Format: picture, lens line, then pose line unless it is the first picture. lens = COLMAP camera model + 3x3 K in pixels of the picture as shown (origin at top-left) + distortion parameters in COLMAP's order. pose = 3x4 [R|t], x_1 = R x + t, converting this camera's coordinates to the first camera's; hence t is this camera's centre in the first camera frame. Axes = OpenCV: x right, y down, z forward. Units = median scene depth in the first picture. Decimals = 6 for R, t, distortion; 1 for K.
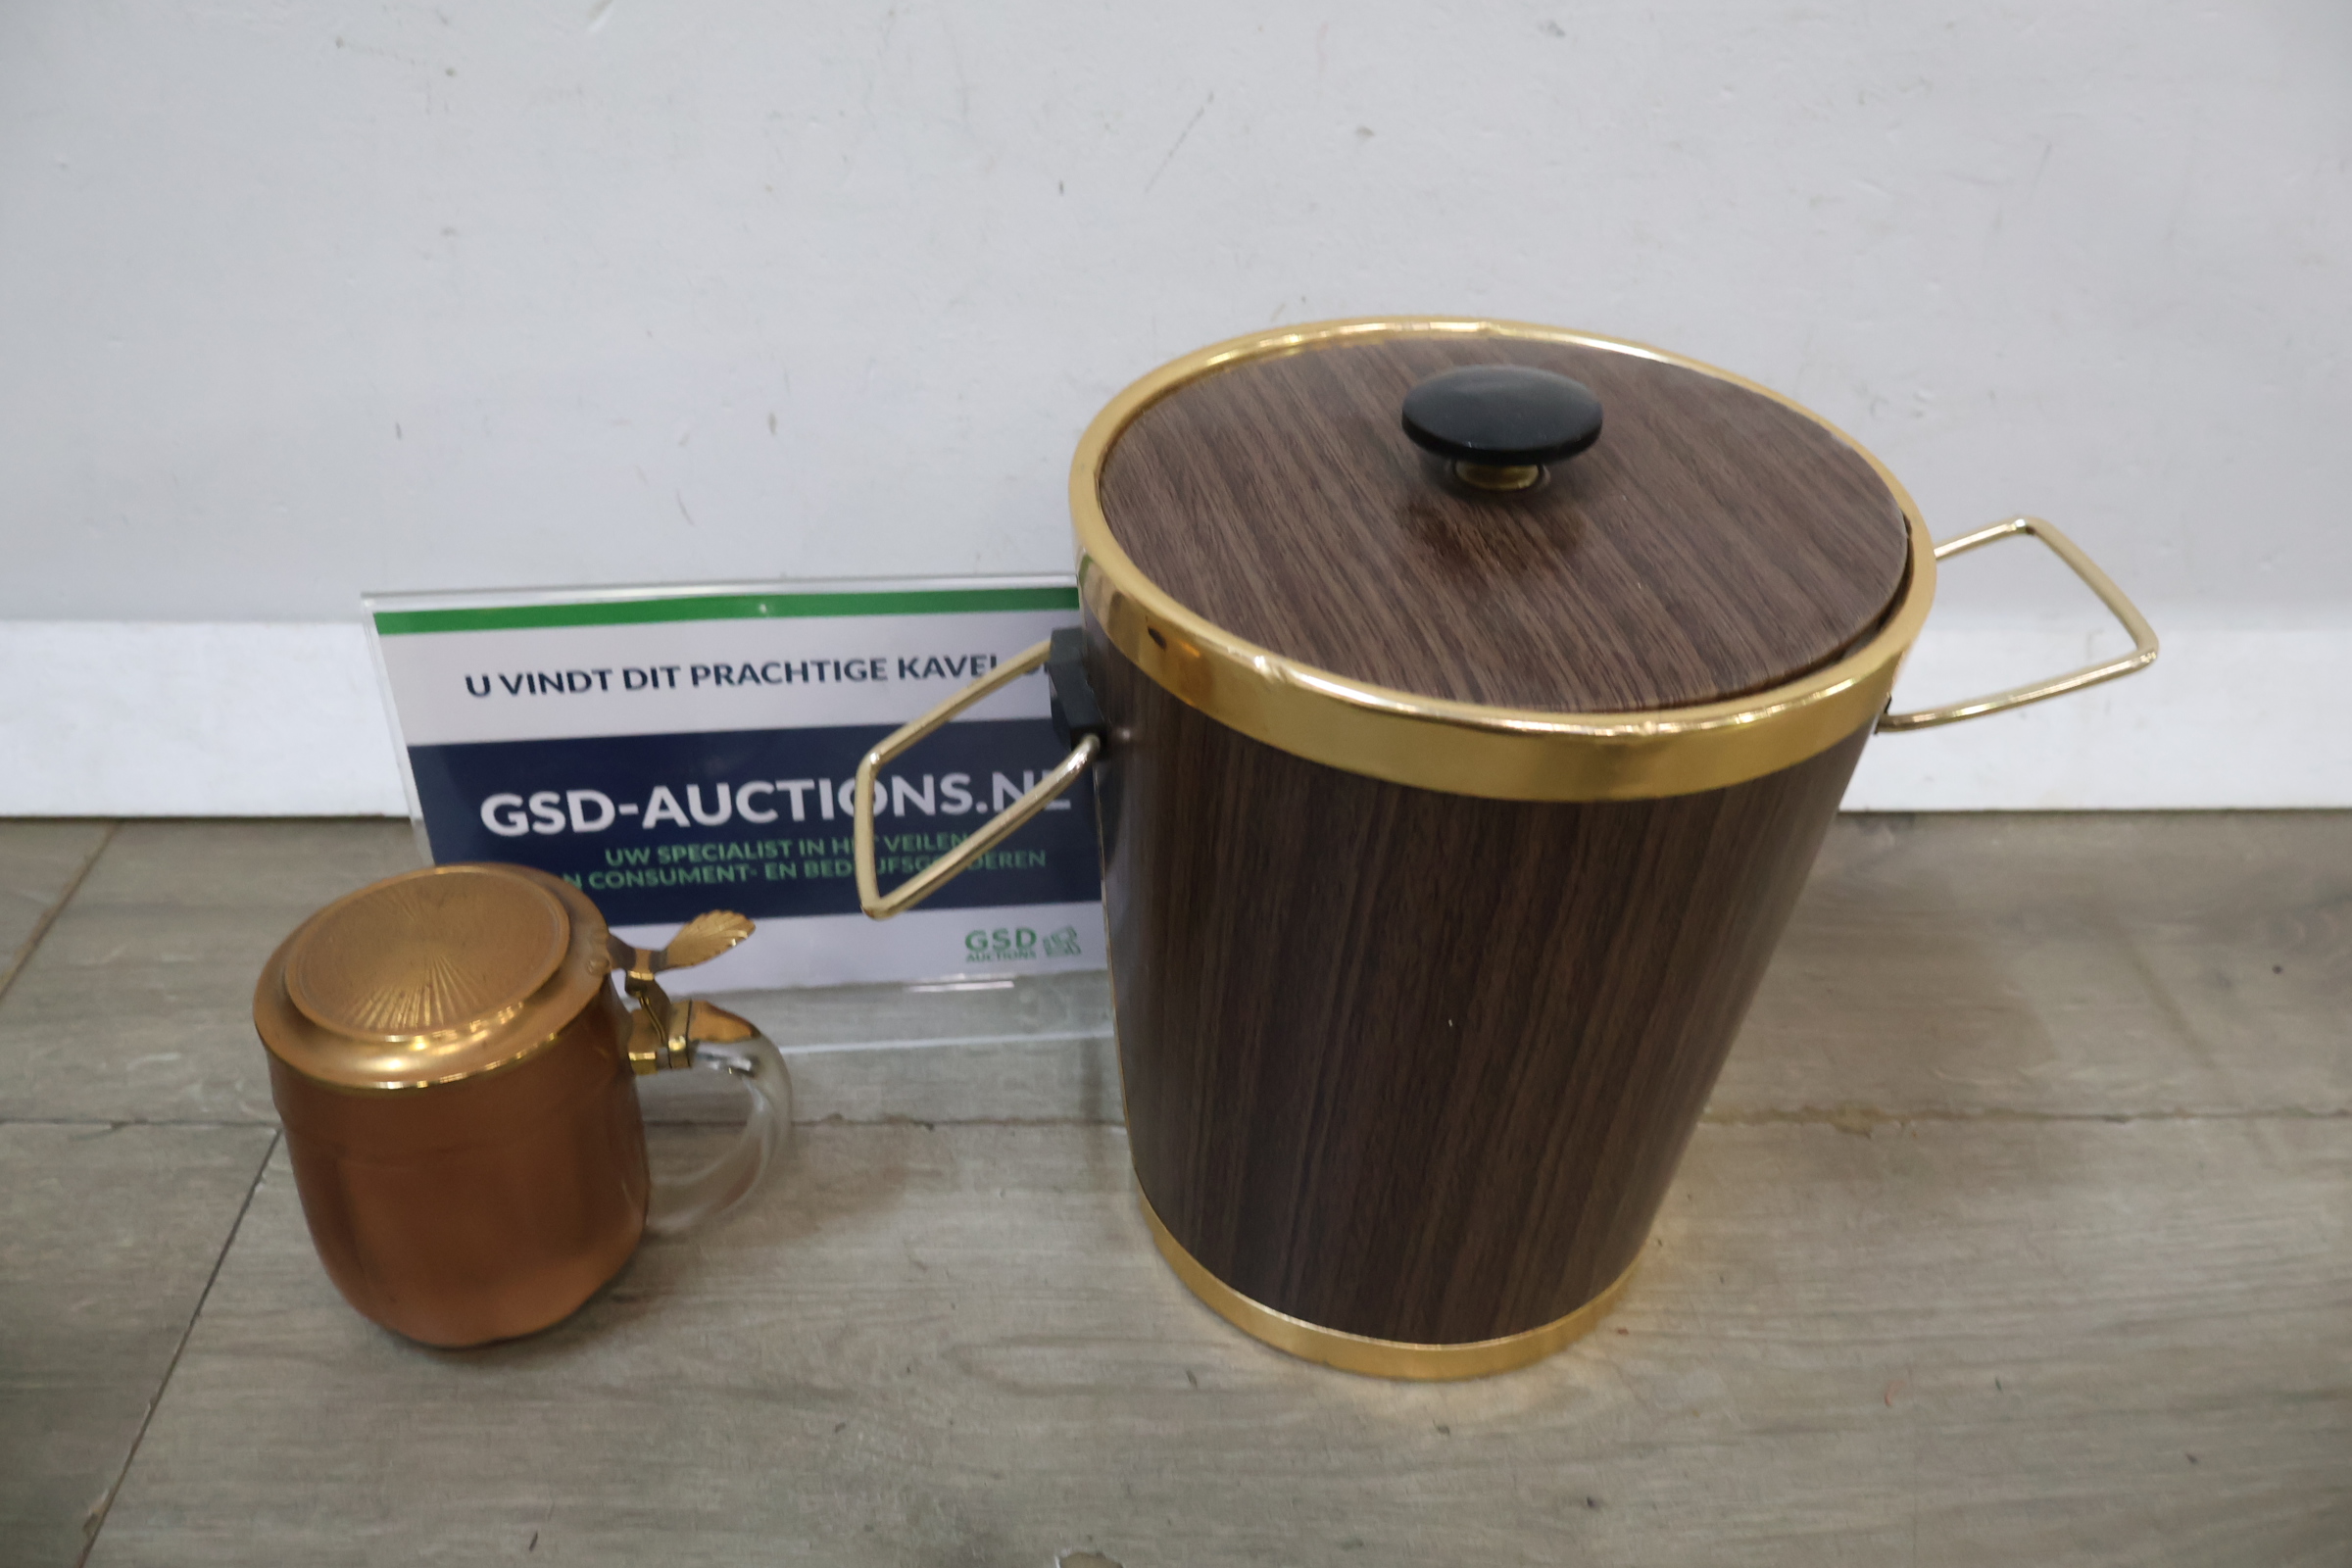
lens RADIAL K [[2037.7, 0, 1161.8], [0, 2037.7, 794.1], [0, 0, 1]] dist [0.005389, -0.003860]
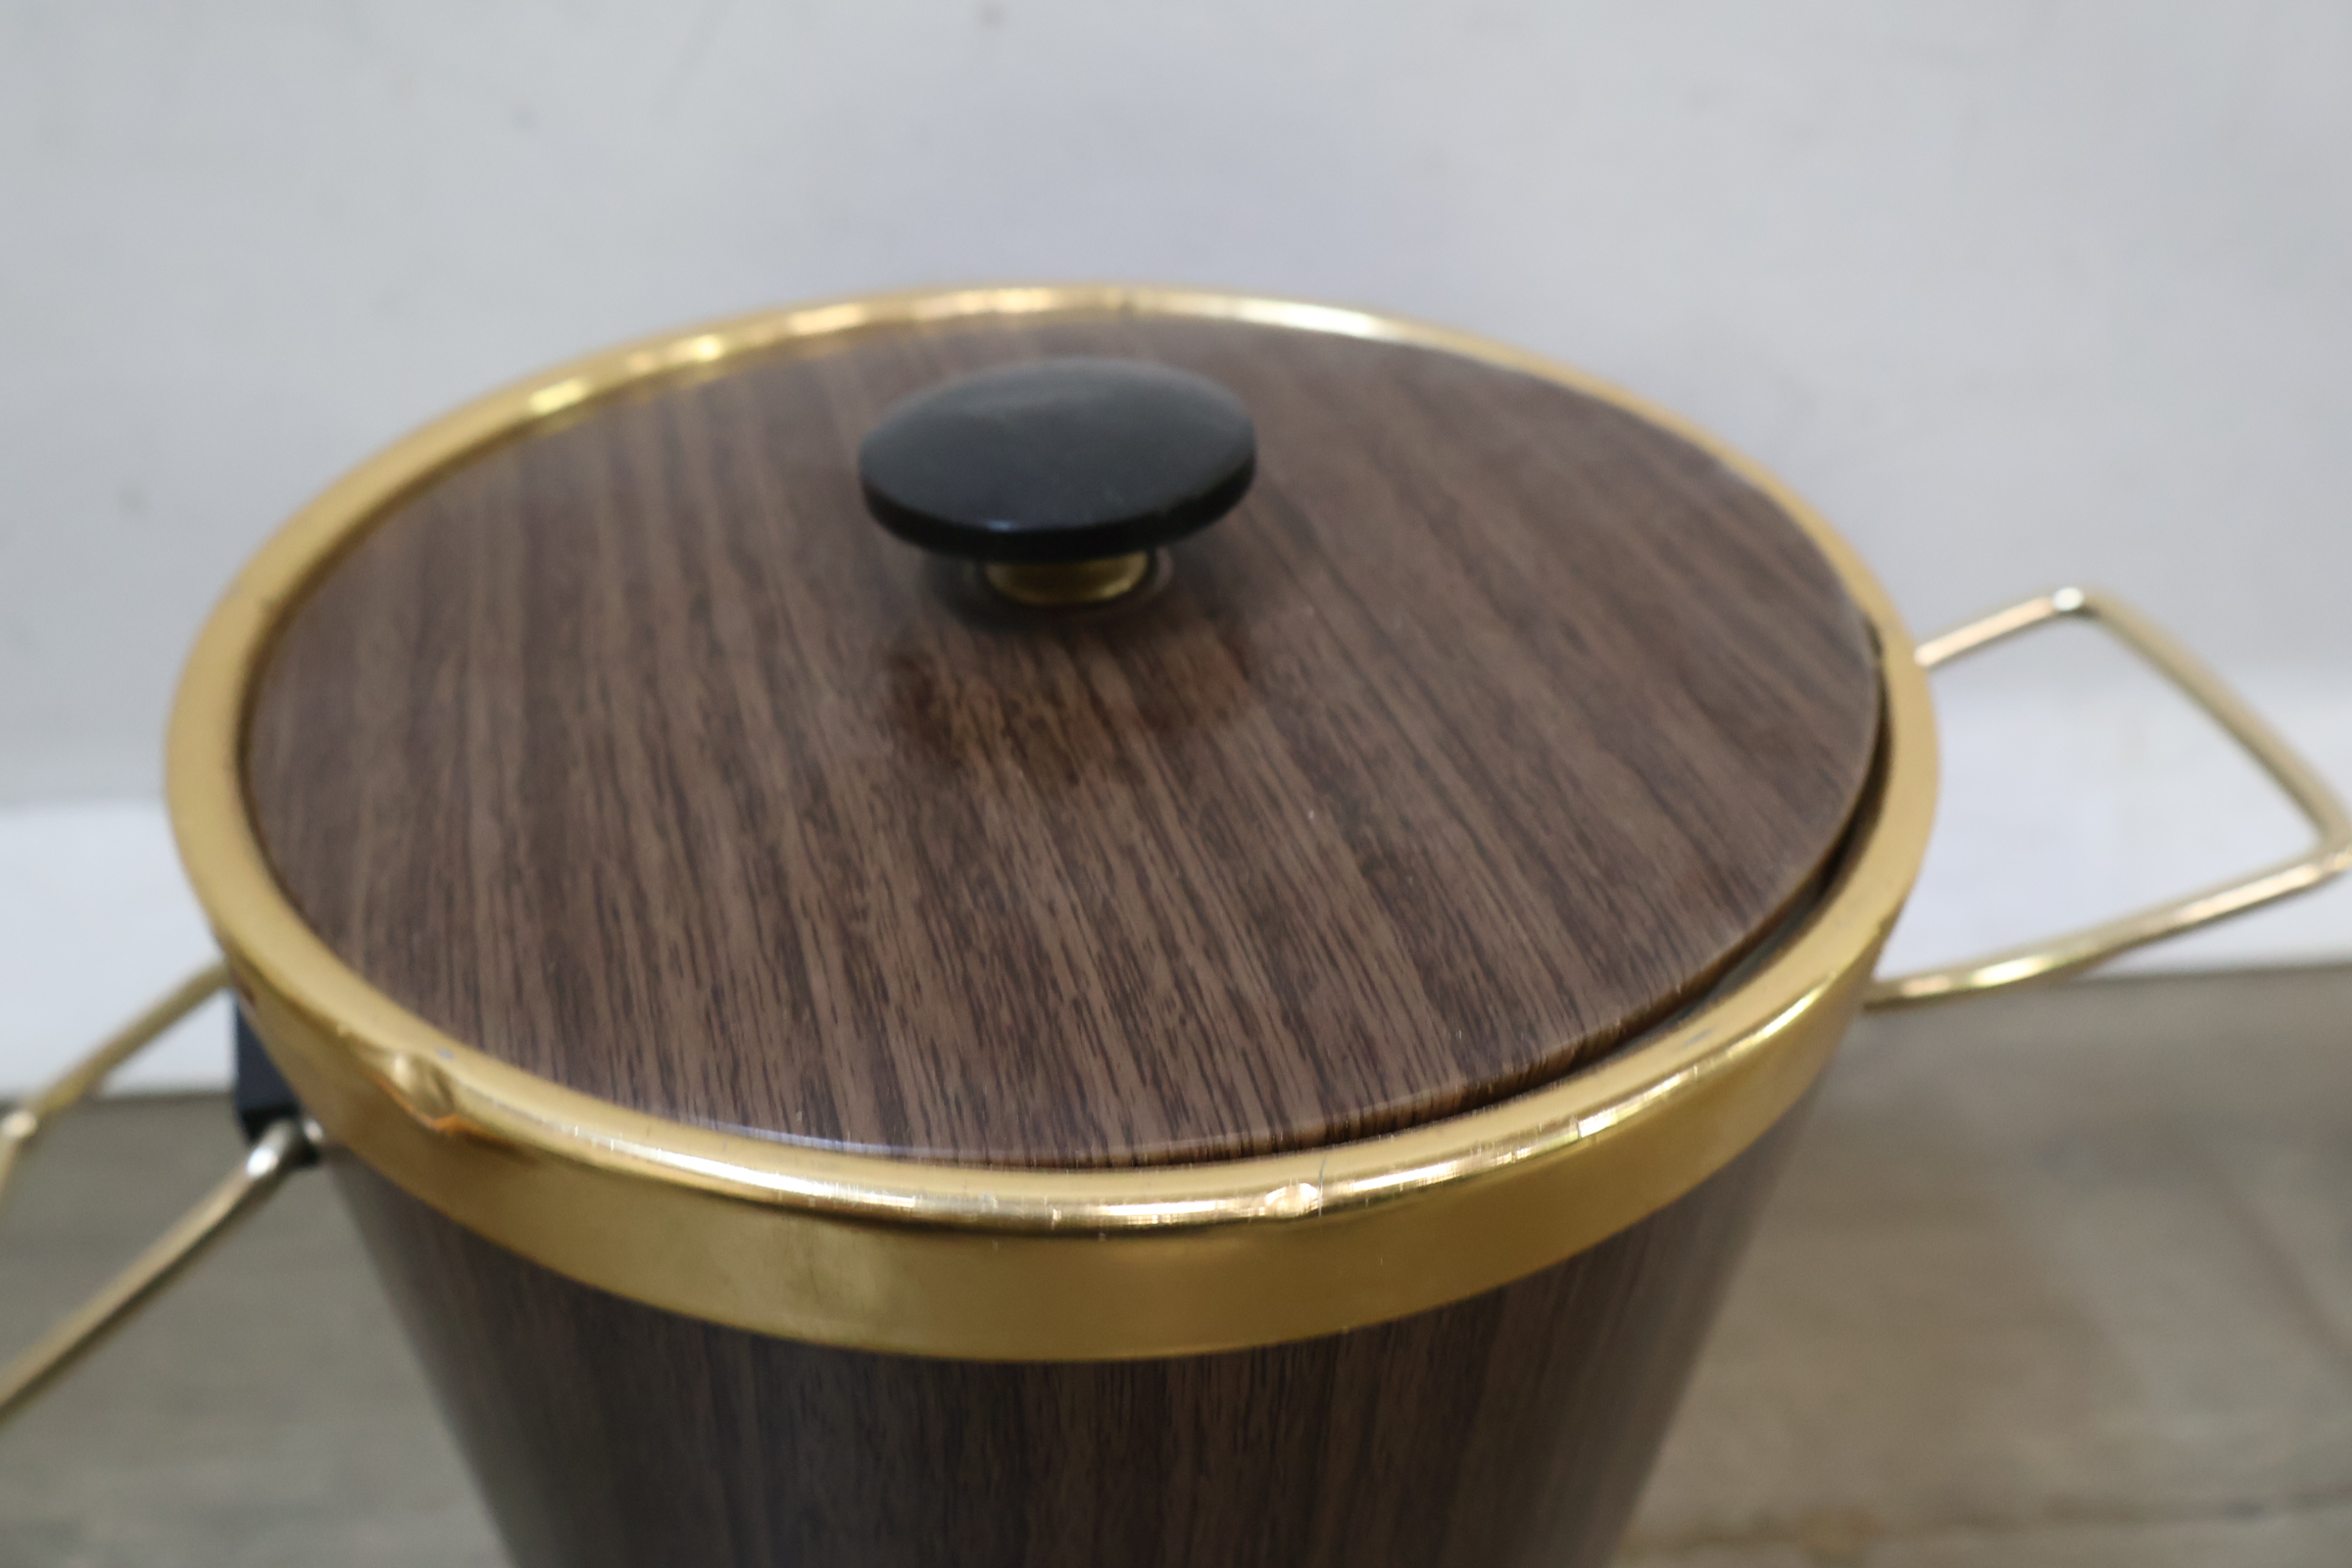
lens RADIAL K [[2037.7, 0, 1161.3], [0, 2037.7, 765.5], [0, 0, 1]] dist [0.005389, -0.003860]
pose [[0.998741, -0.046755, 0.018199, 0.160770], [0.047297, 0.998412, -0.030598, -0.084072], [-0.016739, 0.031420, 0.999366, 0.449403]]
